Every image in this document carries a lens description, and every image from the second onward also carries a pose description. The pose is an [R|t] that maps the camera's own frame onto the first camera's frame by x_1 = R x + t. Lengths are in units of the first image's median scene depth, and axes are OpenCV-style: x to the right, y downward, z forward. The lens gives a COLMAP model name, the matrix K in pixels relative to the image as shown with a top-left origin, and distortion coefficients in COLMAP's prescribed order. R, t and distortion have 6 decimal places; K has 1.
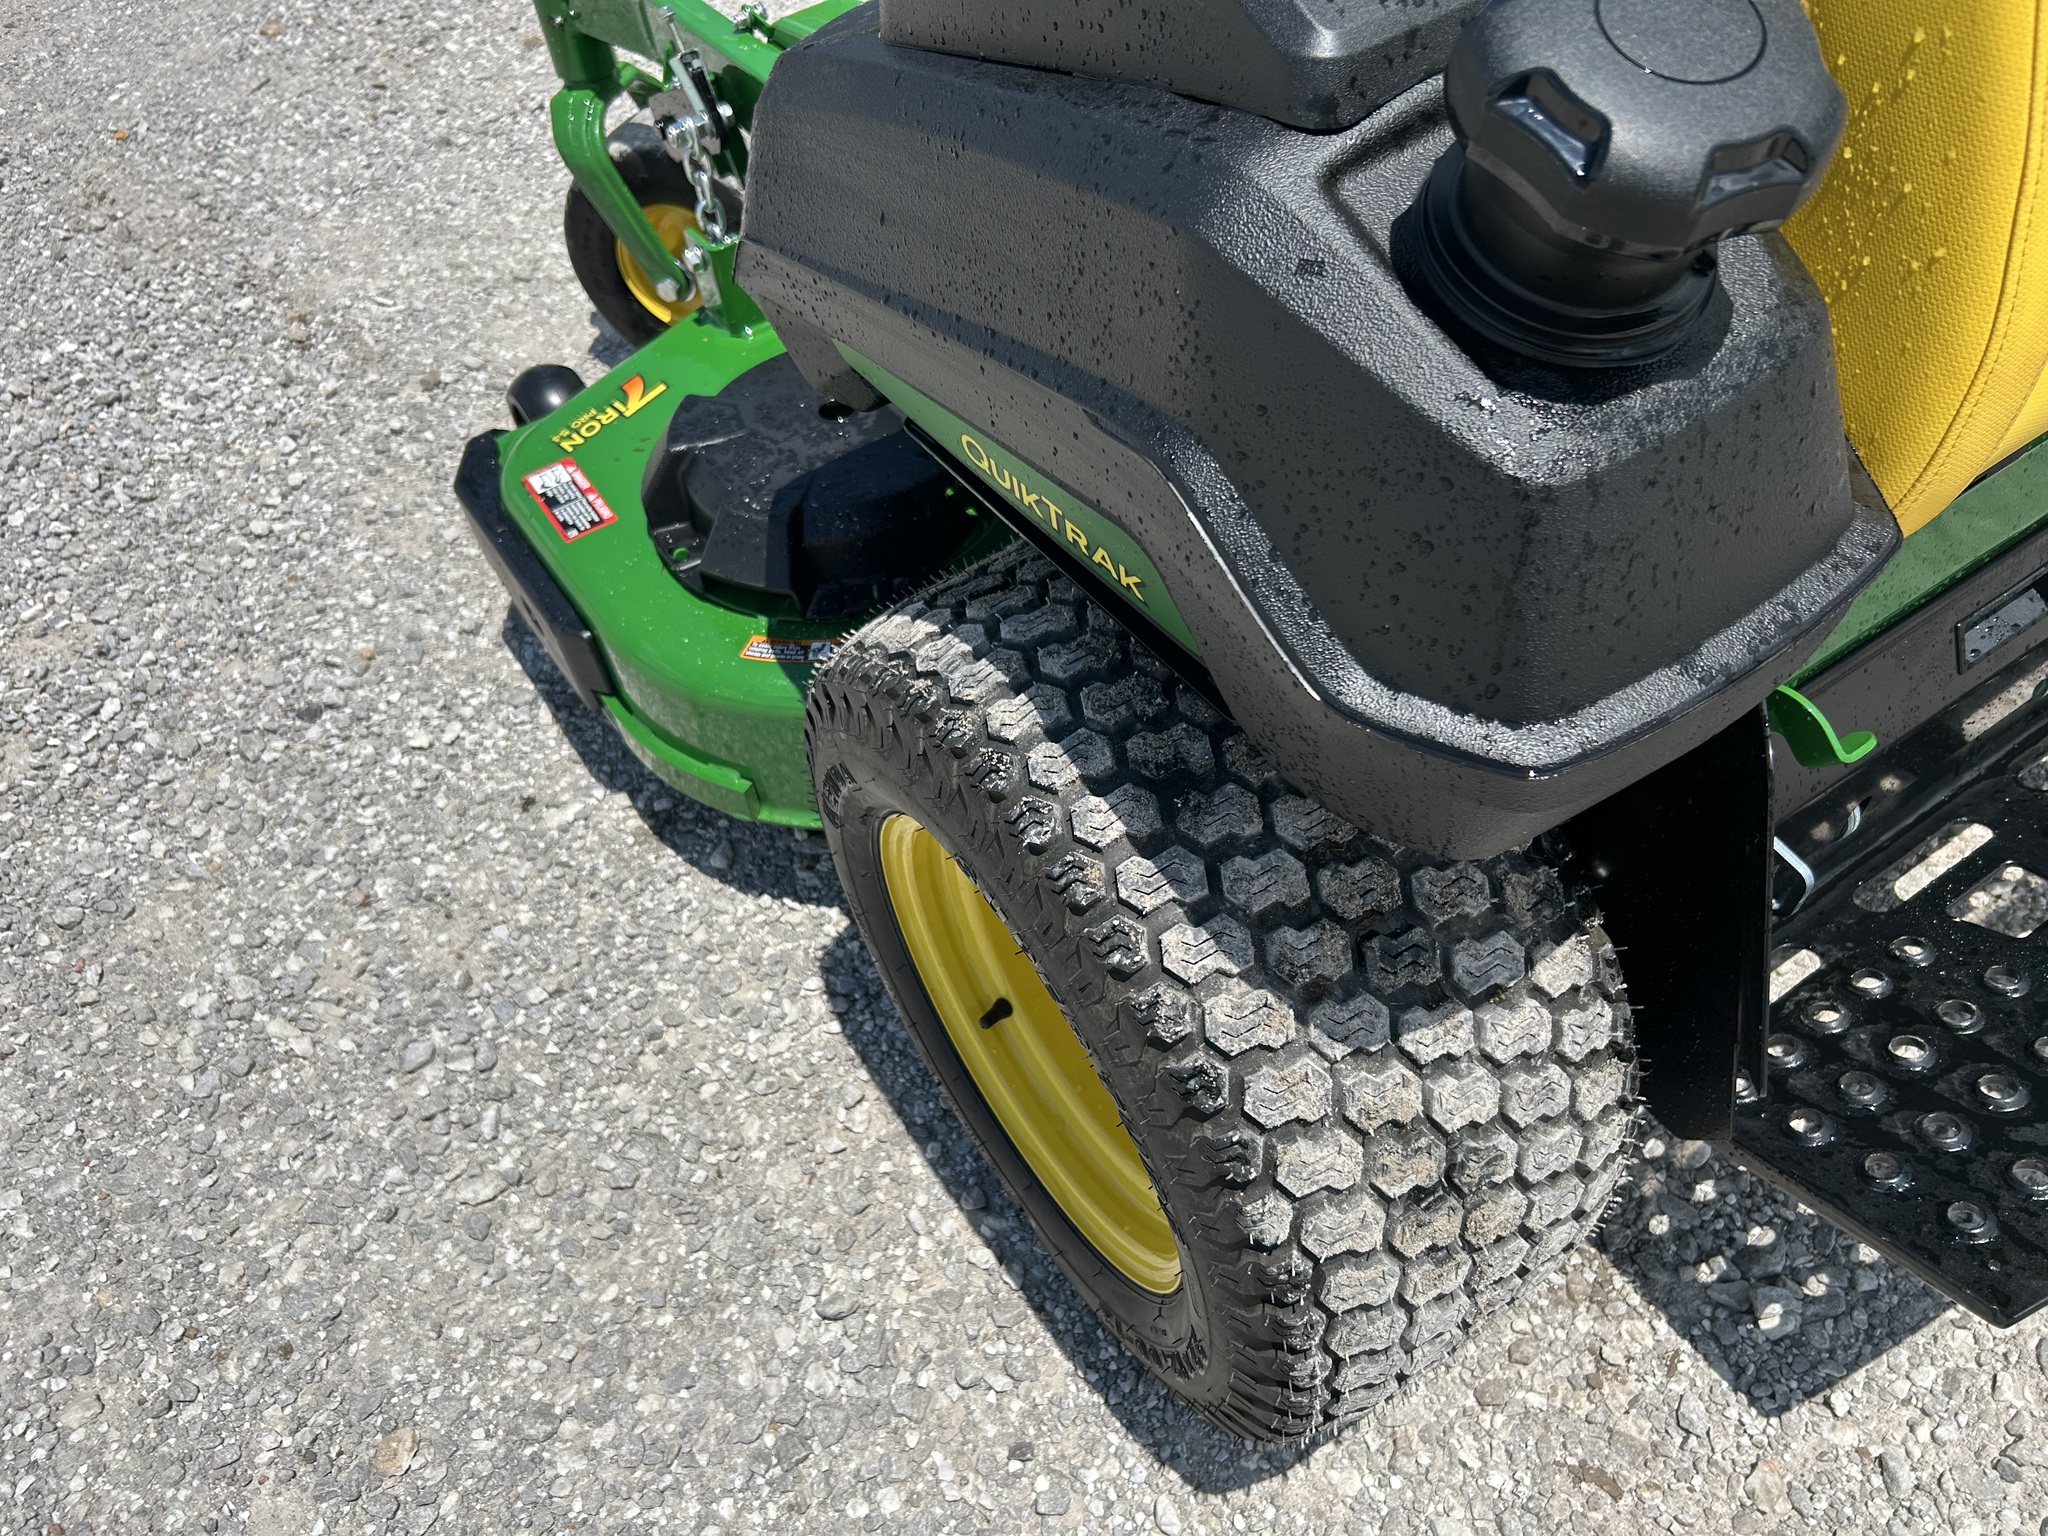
lens RADIAL K [[1550.0, 0, 1009.0], [0, 1550.0, 766.2], [0, 0, 1]] dist [0.042593, -0.047054]
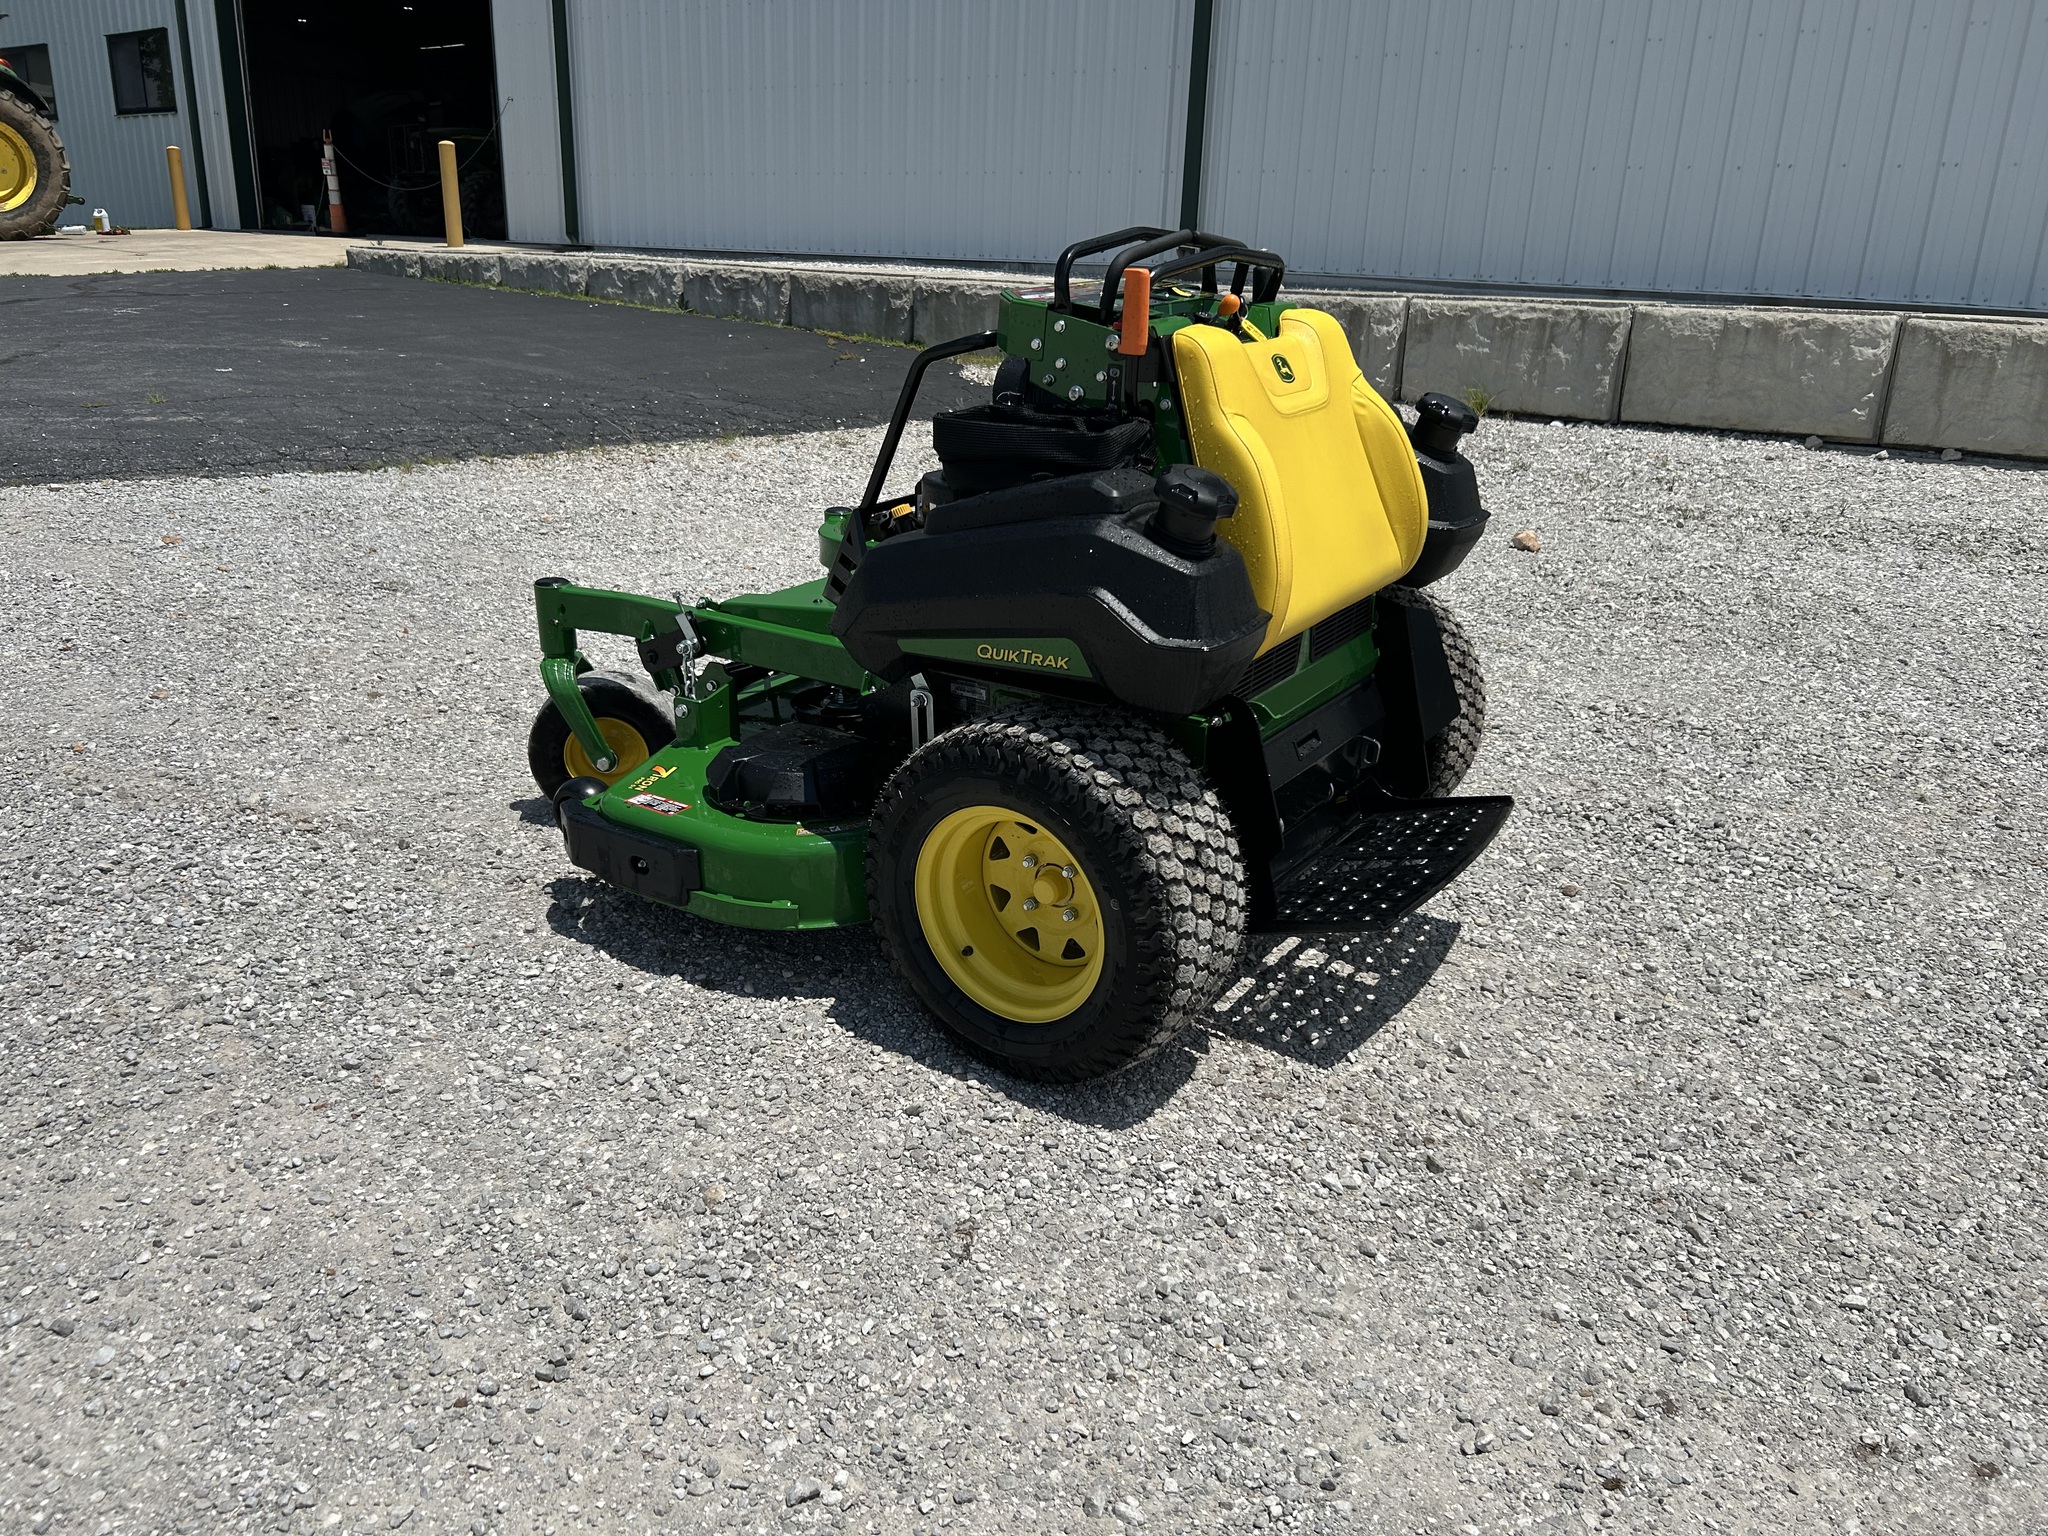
lens RADIAL K [[1550.0, 0, 982.8], [0, 1550.0, 772.3], [0, 0, 1]] dist [0.042593, -0.047054]
pose [[0.926010, -0.035190, 0.375856, -0.776308], [0.208671, 0.877420, -0.431961, 0.863188], [-0.314583, 0.478431, 0.819843, -0.866784]]
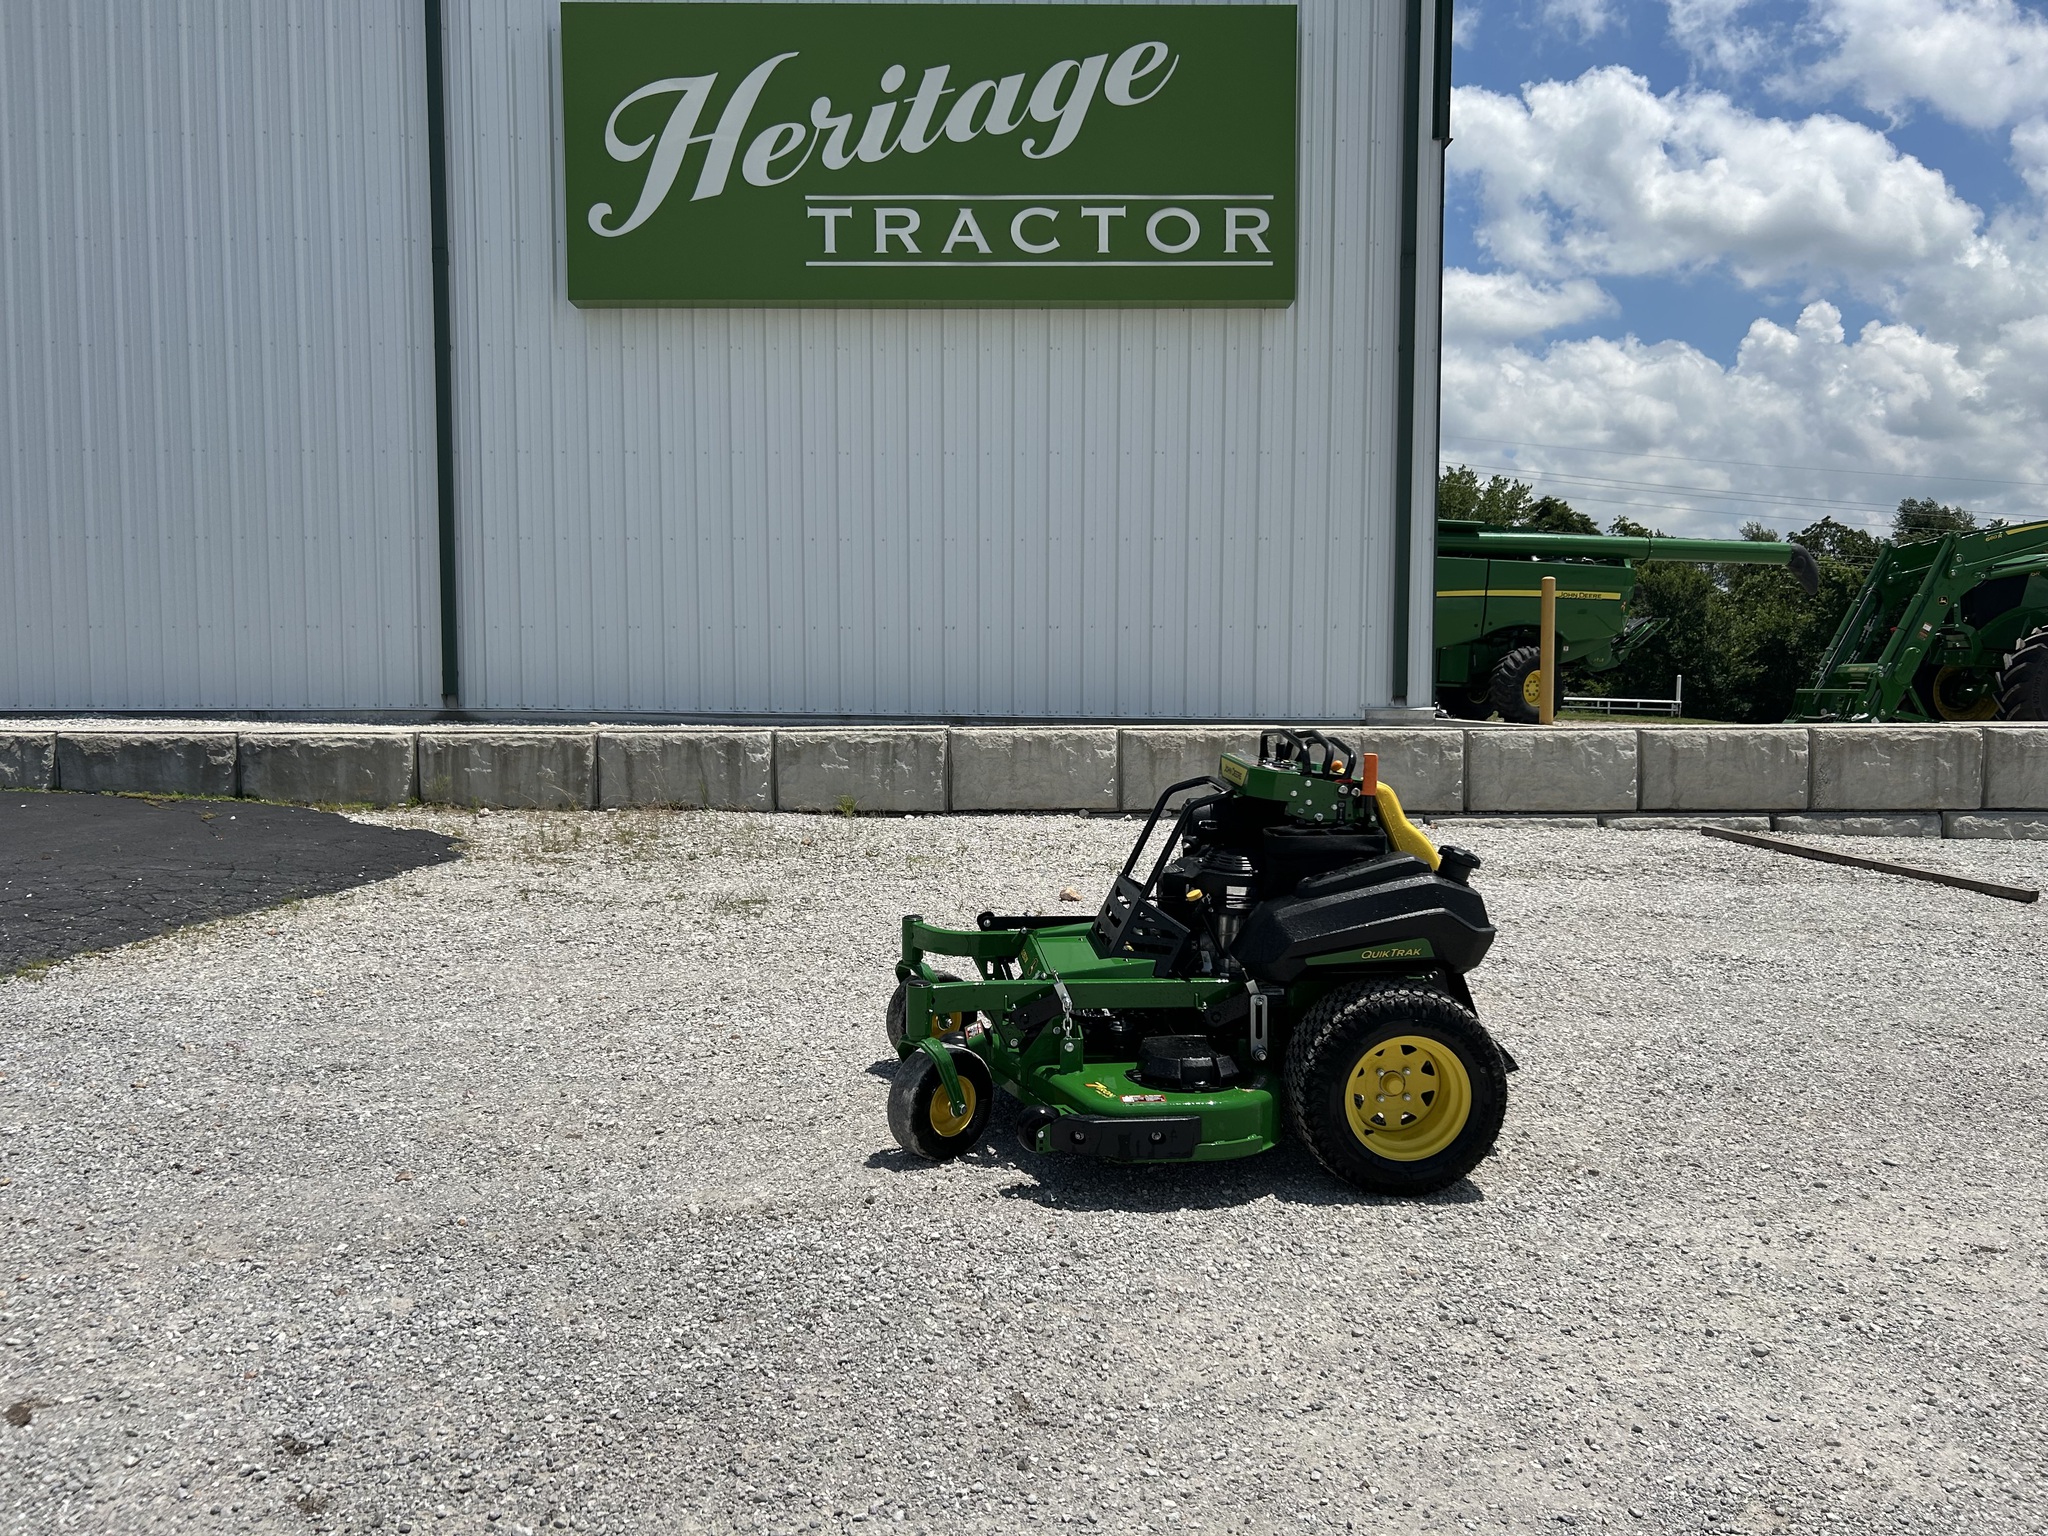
lens RADIAL K [[1550.0, 0, 1007.9], [0, 1550.0, 753.4], [0, 0, 1]] dist [0.042593, -0.047054]
pose [[0.482894, 0.013307, 0.875578, -3.680417], [0.616827, 0.704554, -0.350896, 0.296204], [-0.621561, 0.709526, 0.332017, -0.342350]]
